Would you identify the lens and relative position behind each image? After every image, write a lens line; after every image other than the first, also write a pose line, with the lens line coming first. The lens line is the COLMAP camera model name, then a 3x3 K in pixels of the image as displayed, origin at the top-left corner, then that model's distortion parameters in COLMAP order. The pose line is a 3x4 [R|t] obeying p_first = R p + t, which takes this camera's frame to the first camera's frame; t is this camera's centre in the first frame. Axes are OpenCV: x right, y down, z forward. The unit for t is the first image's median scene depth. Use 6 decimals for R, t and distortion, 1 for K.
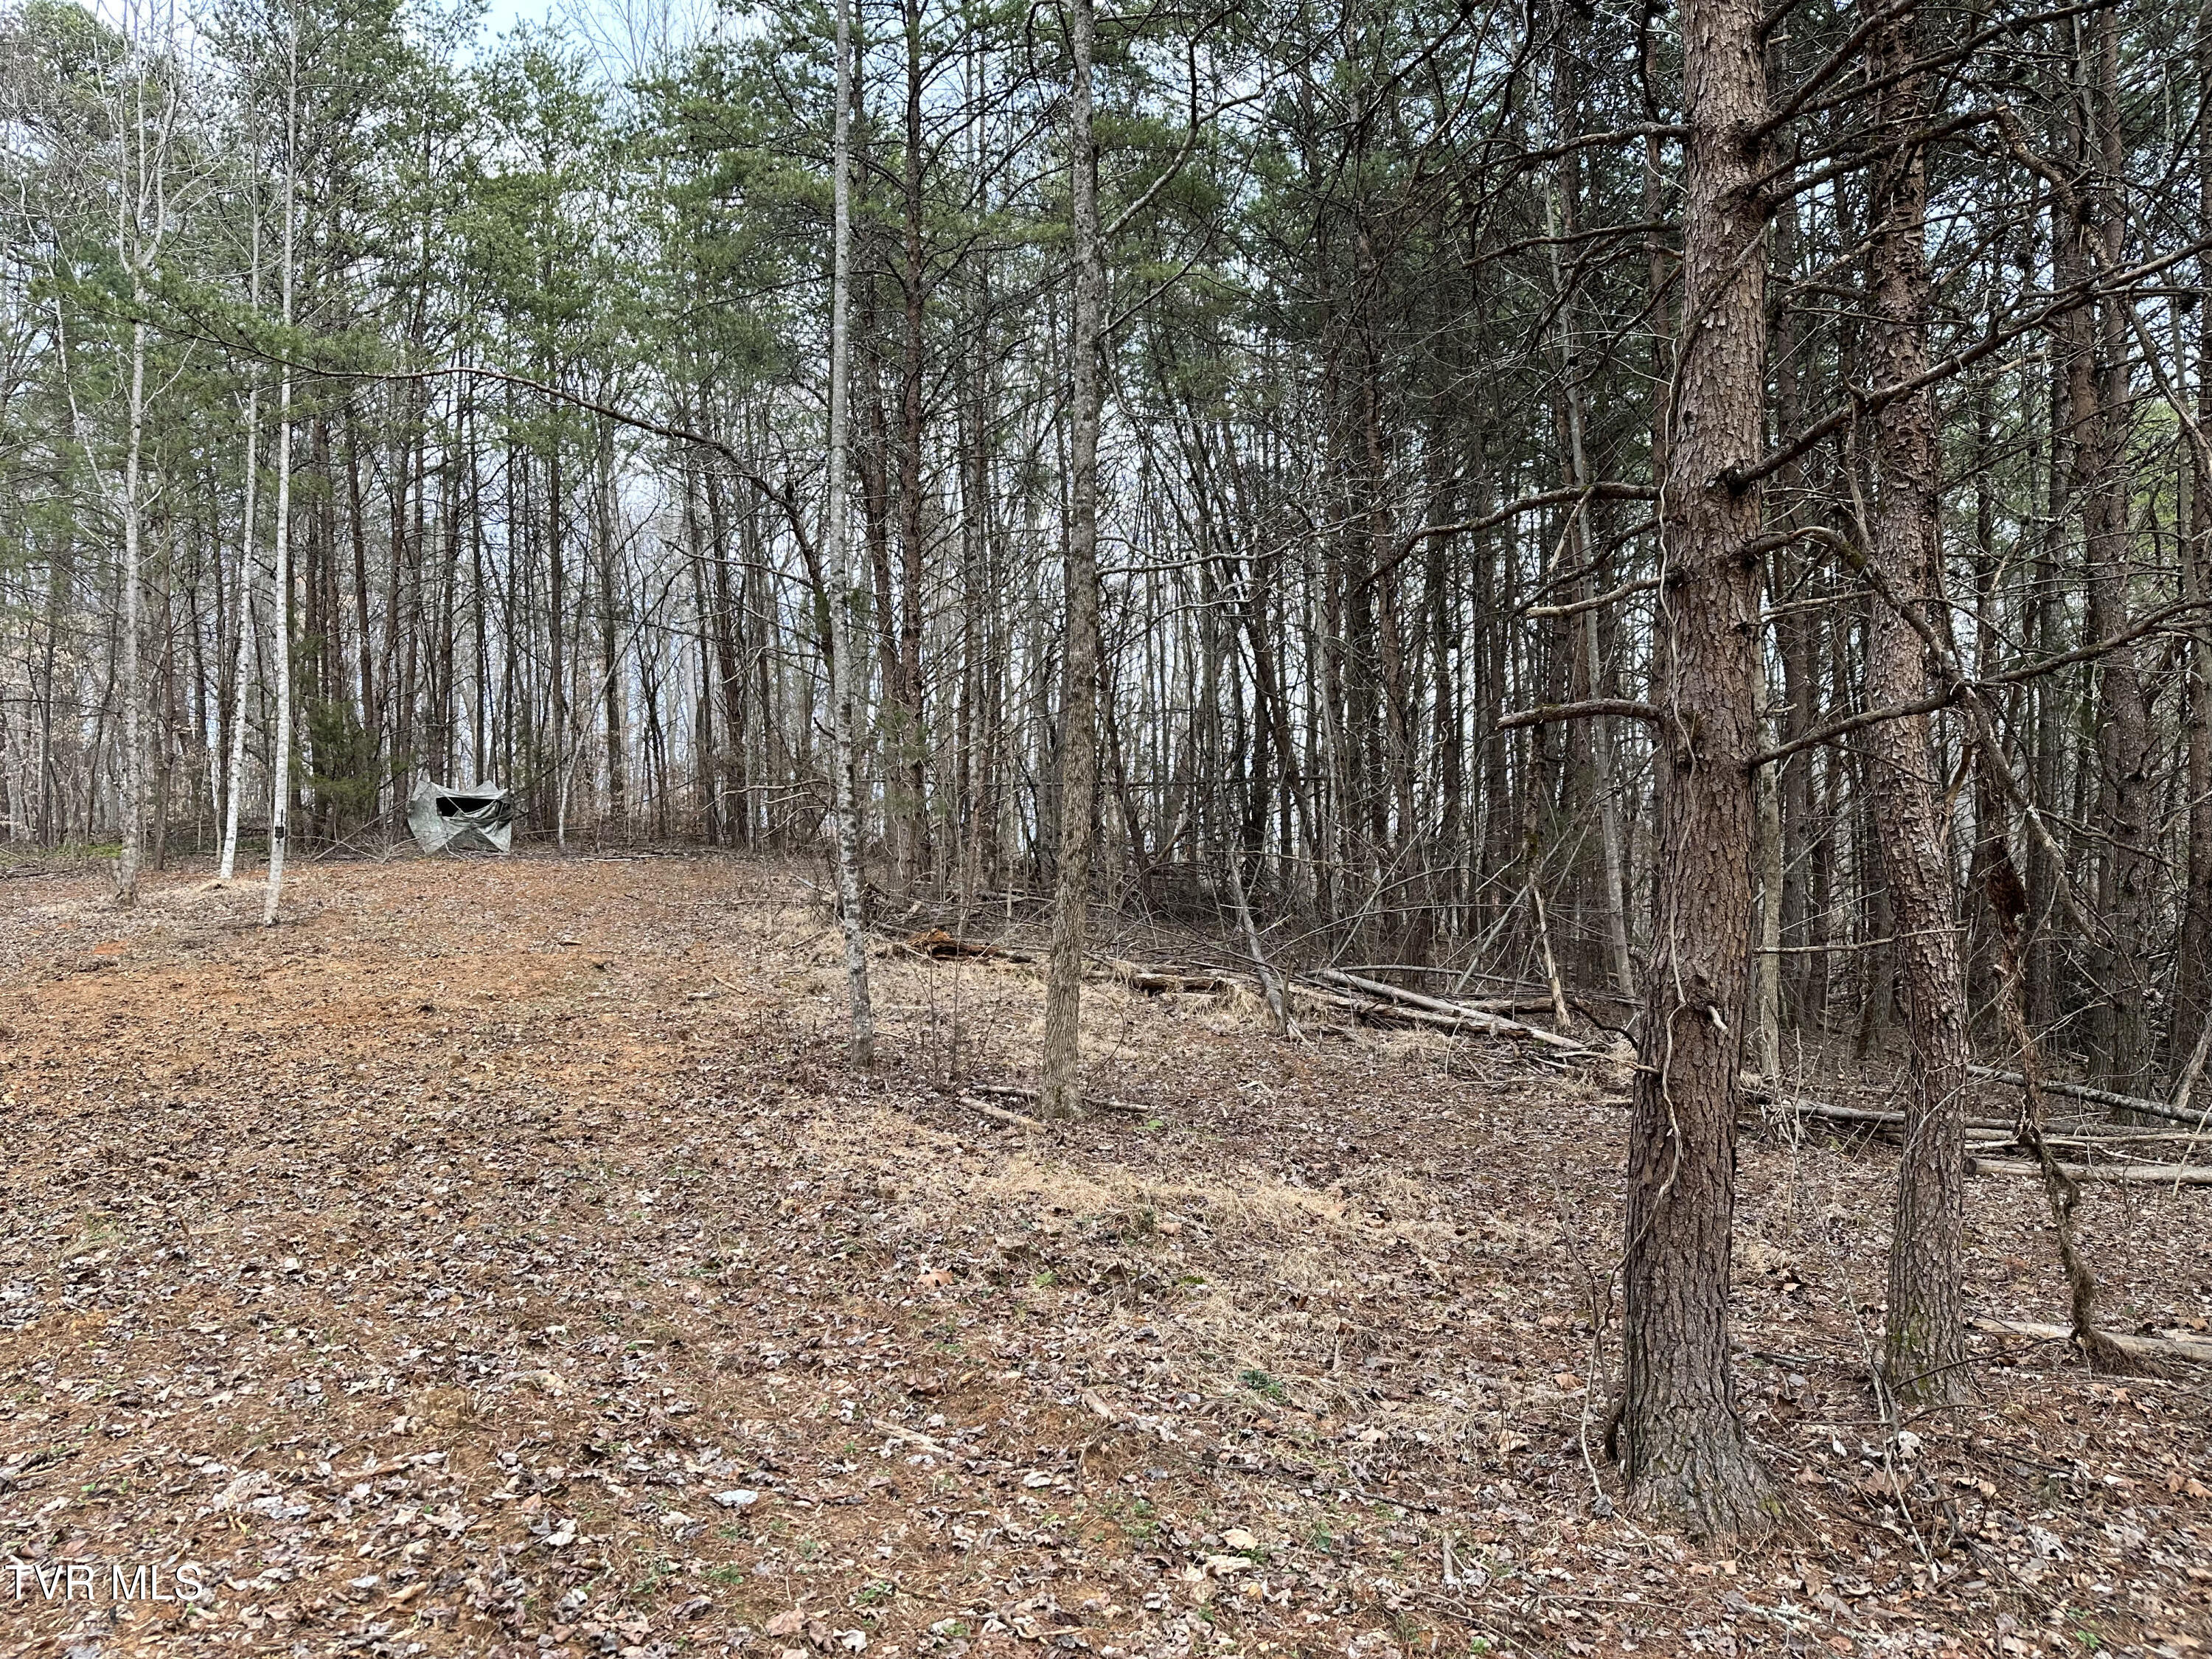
lens RADIAL K [[1557.1, 0, 1110.5], [0, 1557.1, 830.4], [0, 0, 1]] dist [0.044433, -0.056038]
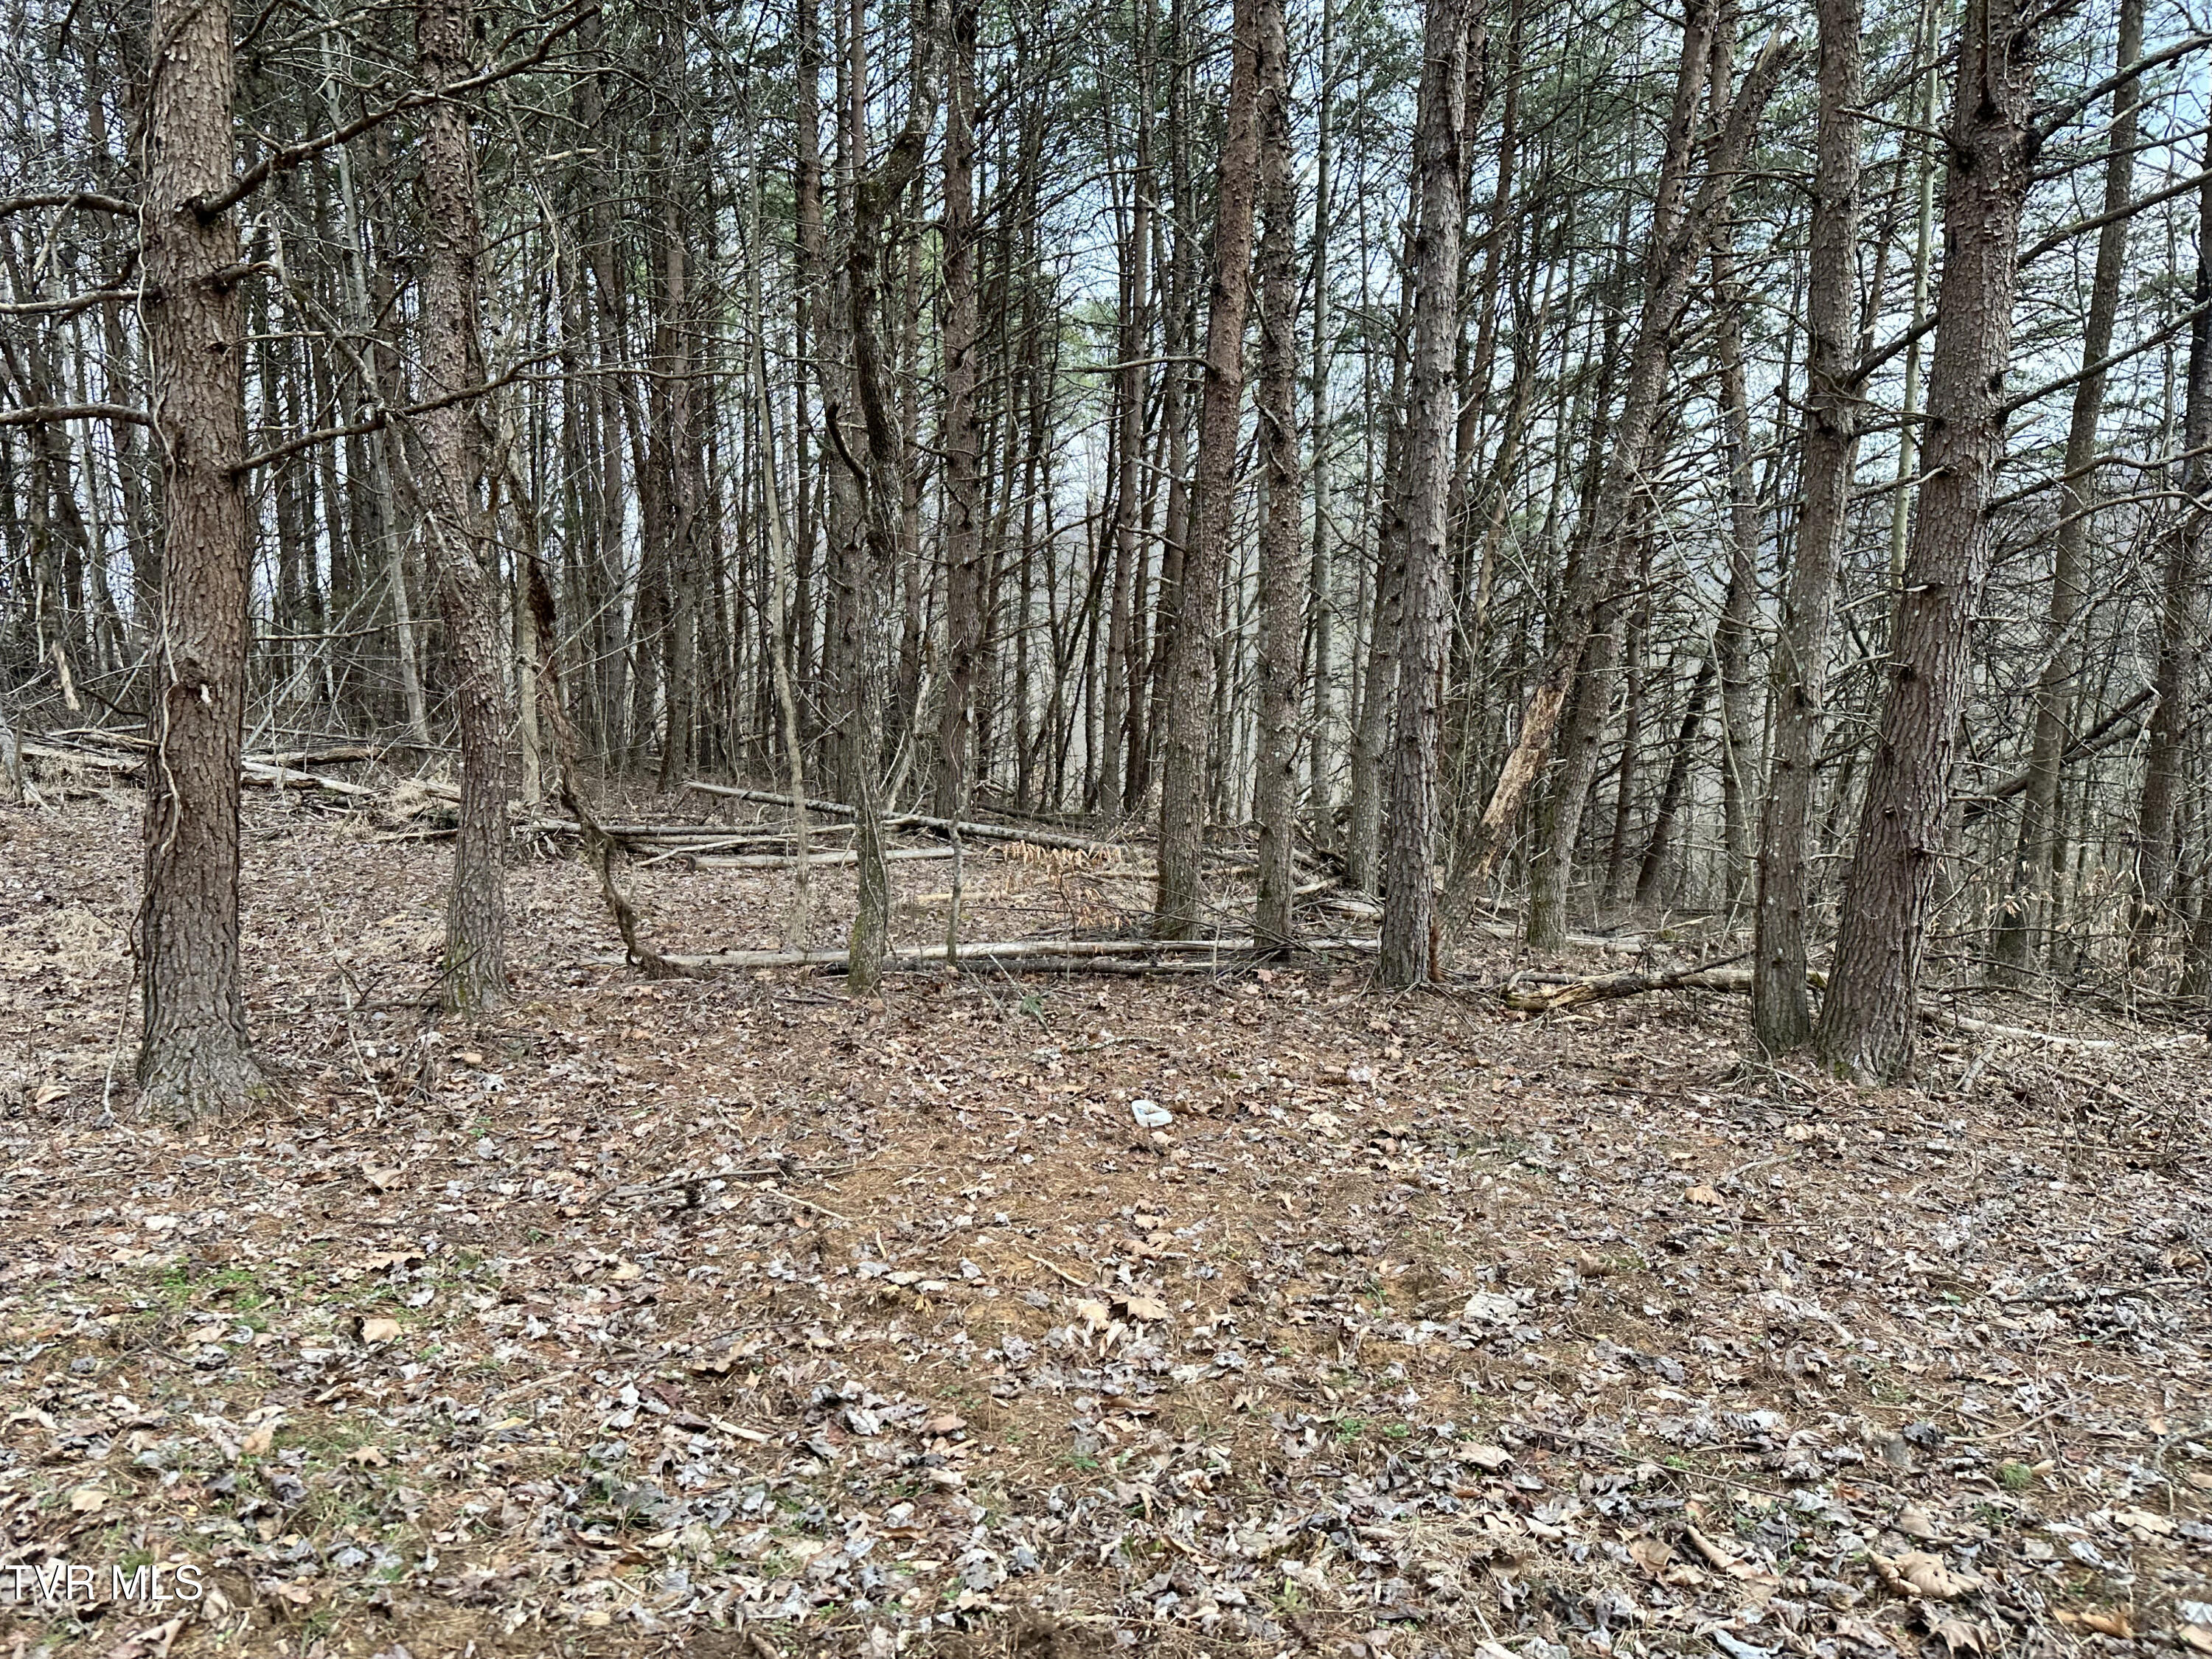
lens RADIAL K [[1557.1, 0, 1100.7], [0, 1557.1, 812.1], [0, 0, 1]] dist [0.044433, -0.056038]
pose [[0.793904, -0.065257, 0.604532, 0.202413], [-0.015025, 0.991815, 0.126795, 0.048736], [-0.607858, -0.109746, 0.786425, -0.303355]]
